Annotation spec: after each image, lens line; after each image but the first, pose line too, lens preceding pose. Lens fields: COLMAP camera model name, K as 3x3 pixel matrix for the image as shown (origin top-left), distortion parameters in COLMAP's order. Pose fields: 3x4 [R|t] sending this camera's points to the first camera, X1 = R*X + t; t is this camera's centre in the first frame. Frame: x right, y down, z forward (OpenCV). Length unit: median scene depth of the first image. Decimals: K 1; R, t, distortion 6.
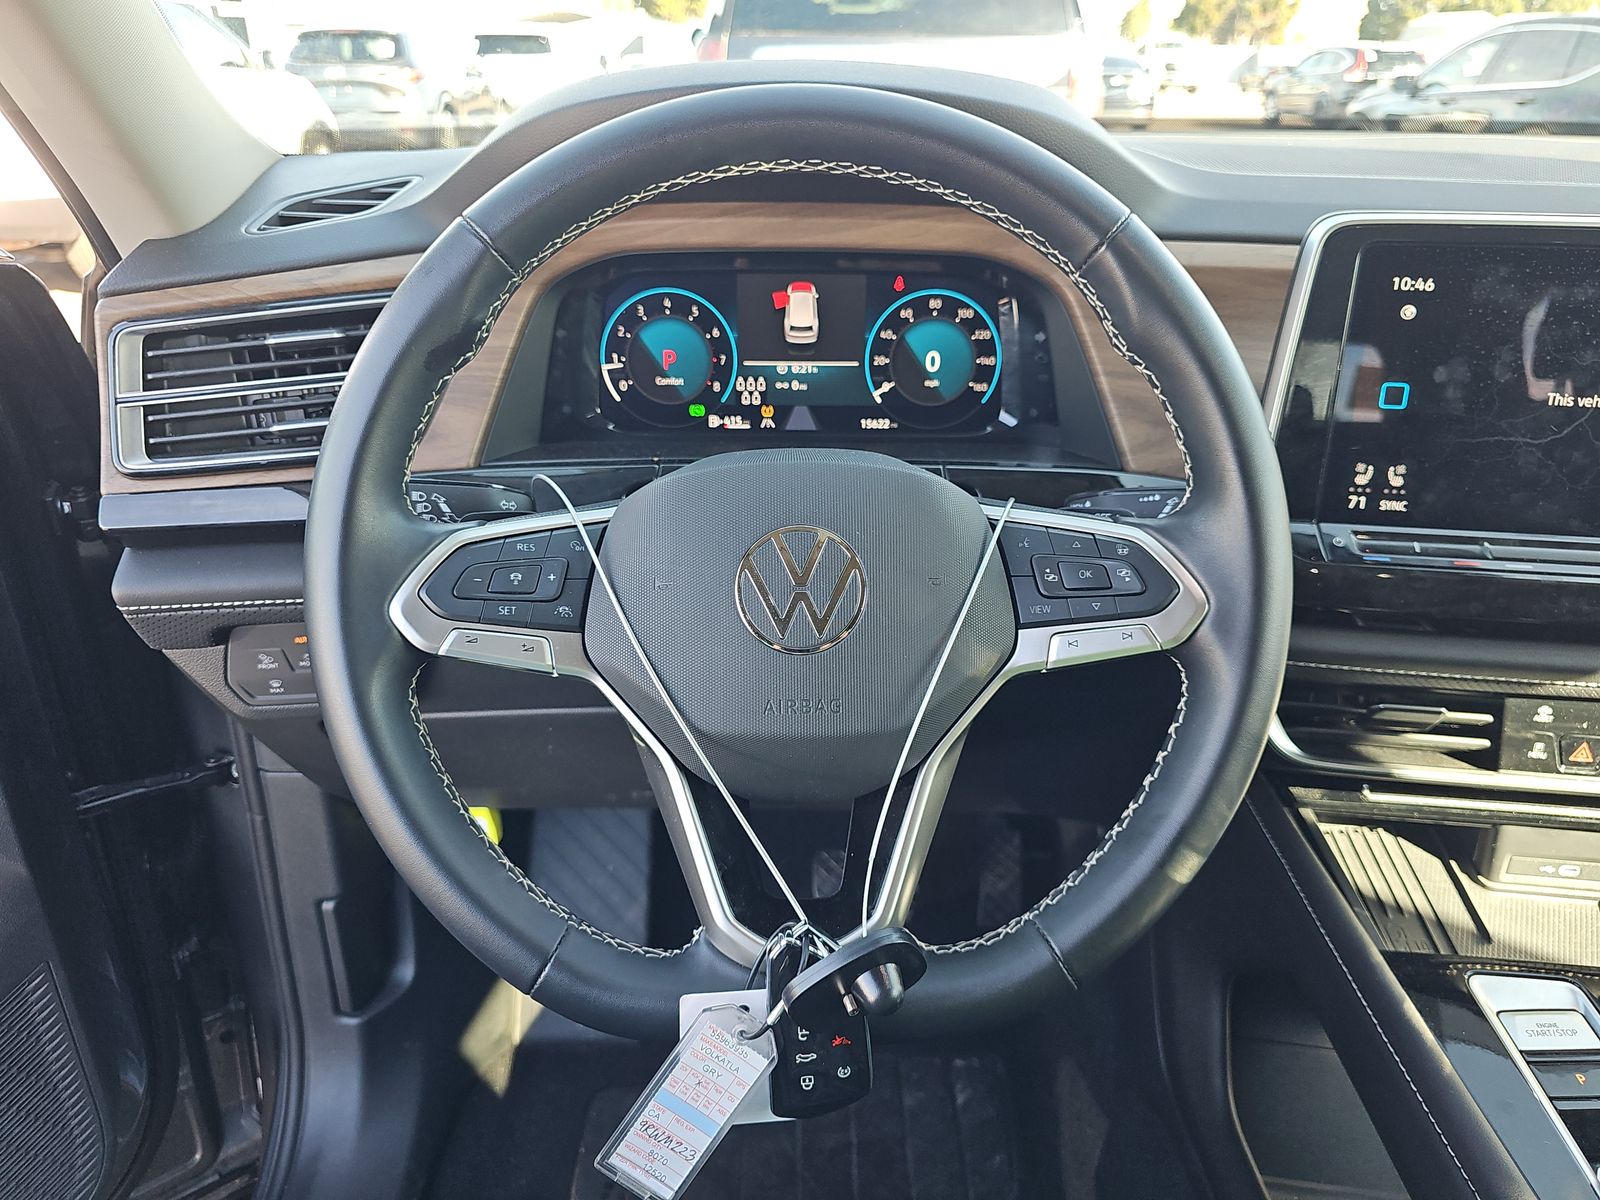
lens RADIAL K [[1127.1, 0, 802.2], [0, 1127.1, 607.2], [0, 0, 1]] dist [0.086715, -0.083973]
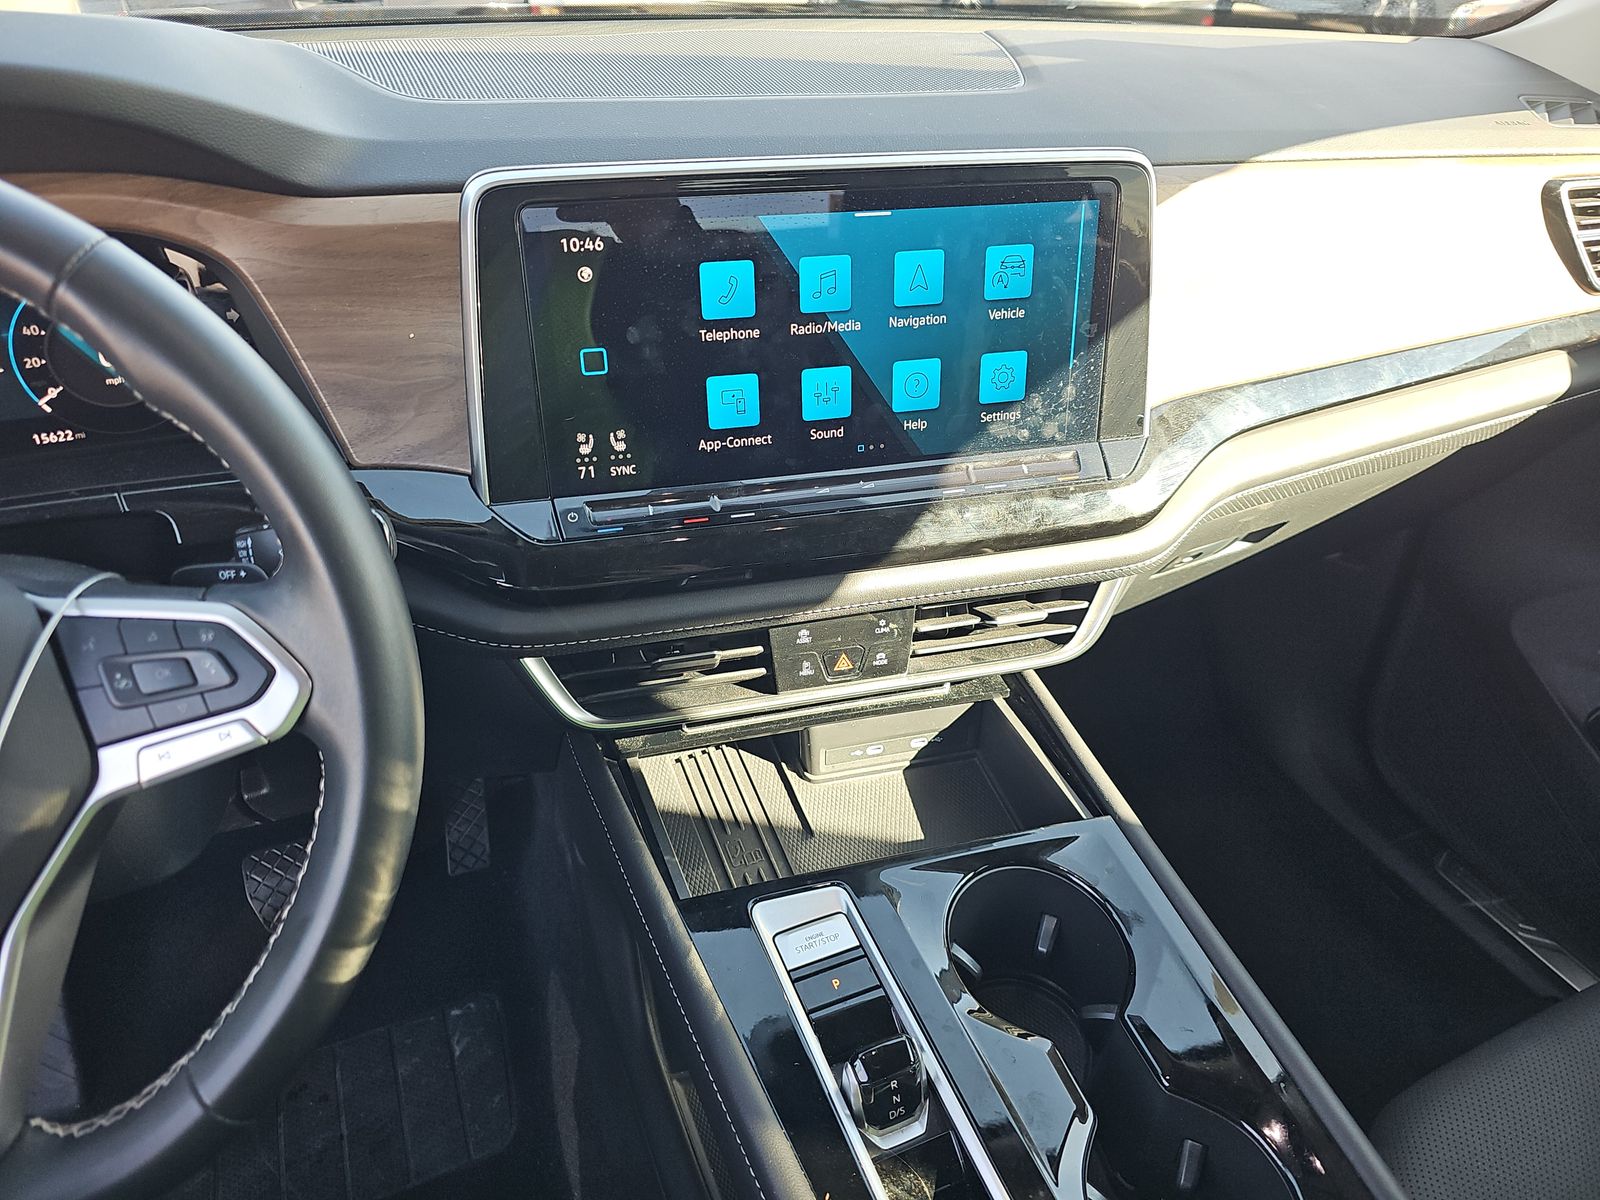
lens RADIAL K [[1127.1, 0, 802.2], [0, 1127.1, 607.2], [0, 0, 1]] dist [0.086715, -0.083973]
pose [[0.928624, -0.202669, 0.310778, 0.293116], [0.156853, 0.973539, 0.166192, -0.098572], [-0.336236, -0.105584, 0.935840, 0.018810]]
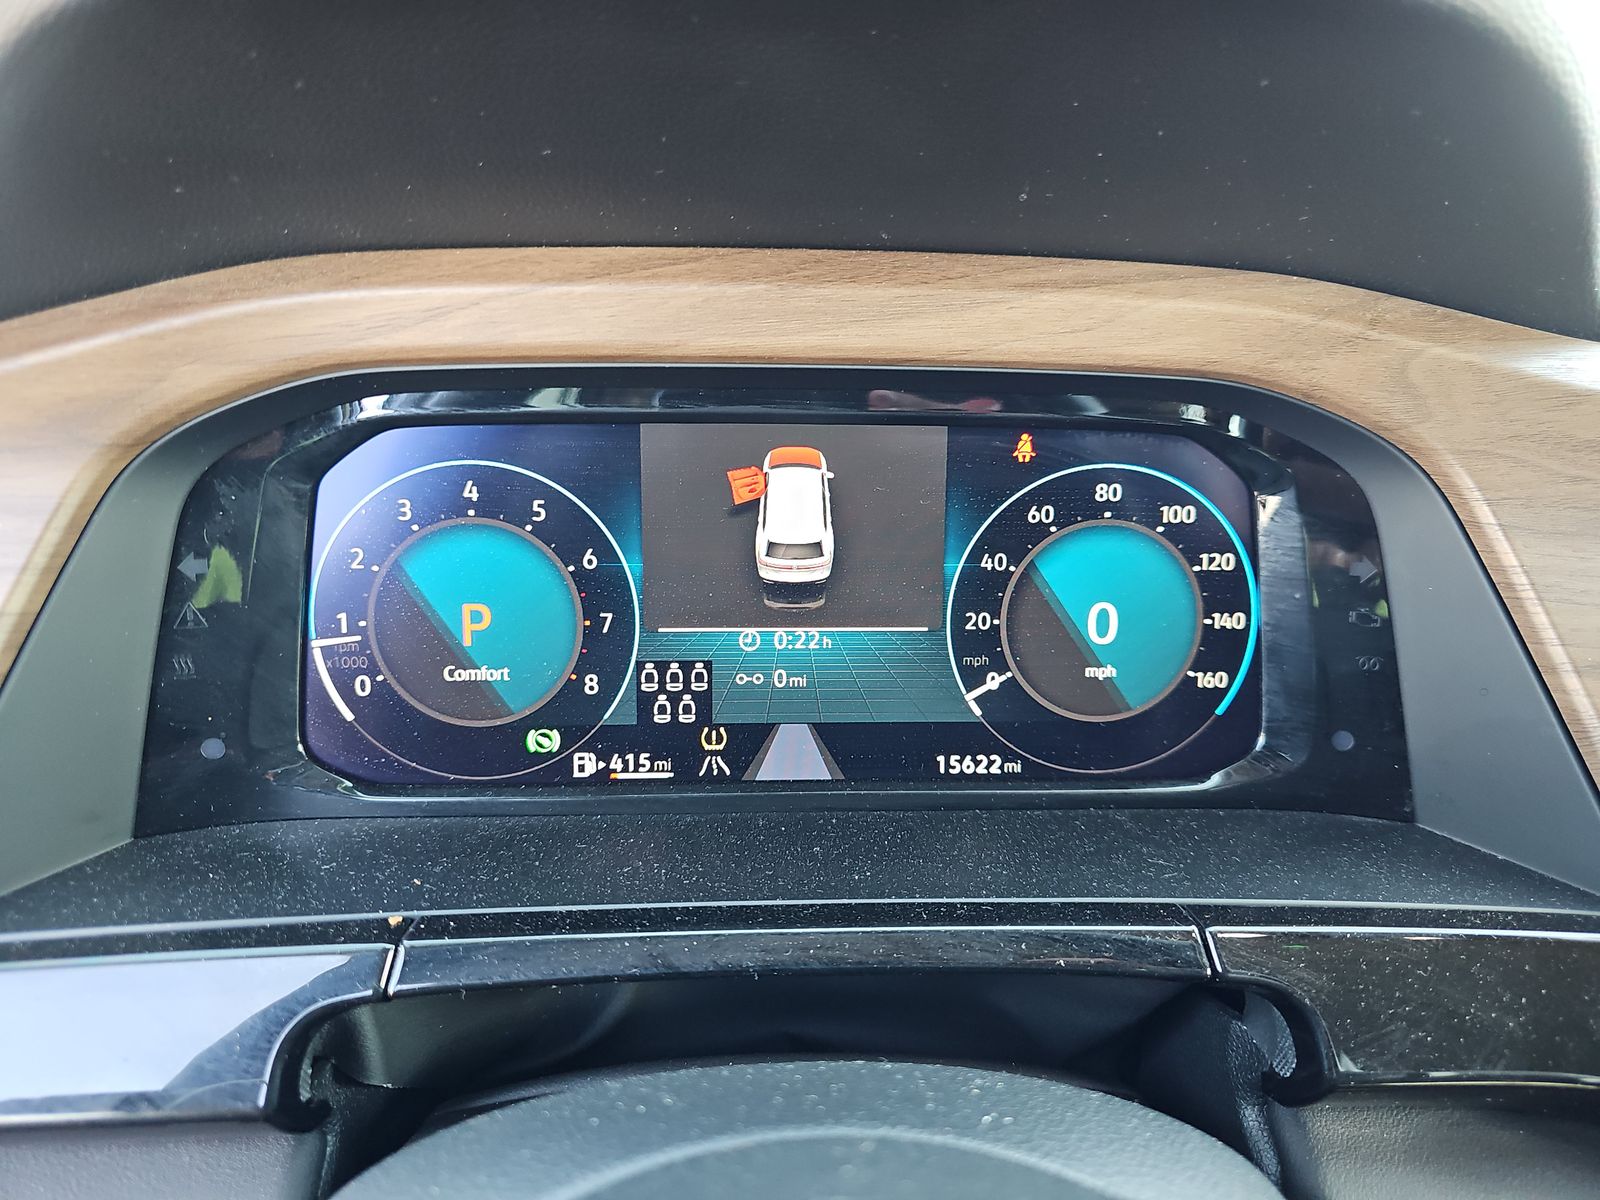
lens RADIAL K [[1127.1, 0, 802.2], [0, 1127.1, 607.2], [0, 0, 1]] dist [0.086715, -0.083973]
pose [[0.998958, -0.006804, 0.045131, -0.016970], [0.013645, 0.988122, -0.153064, -0.160956], [-0.043553, 0.153520, 0.987185, 0.590177]]
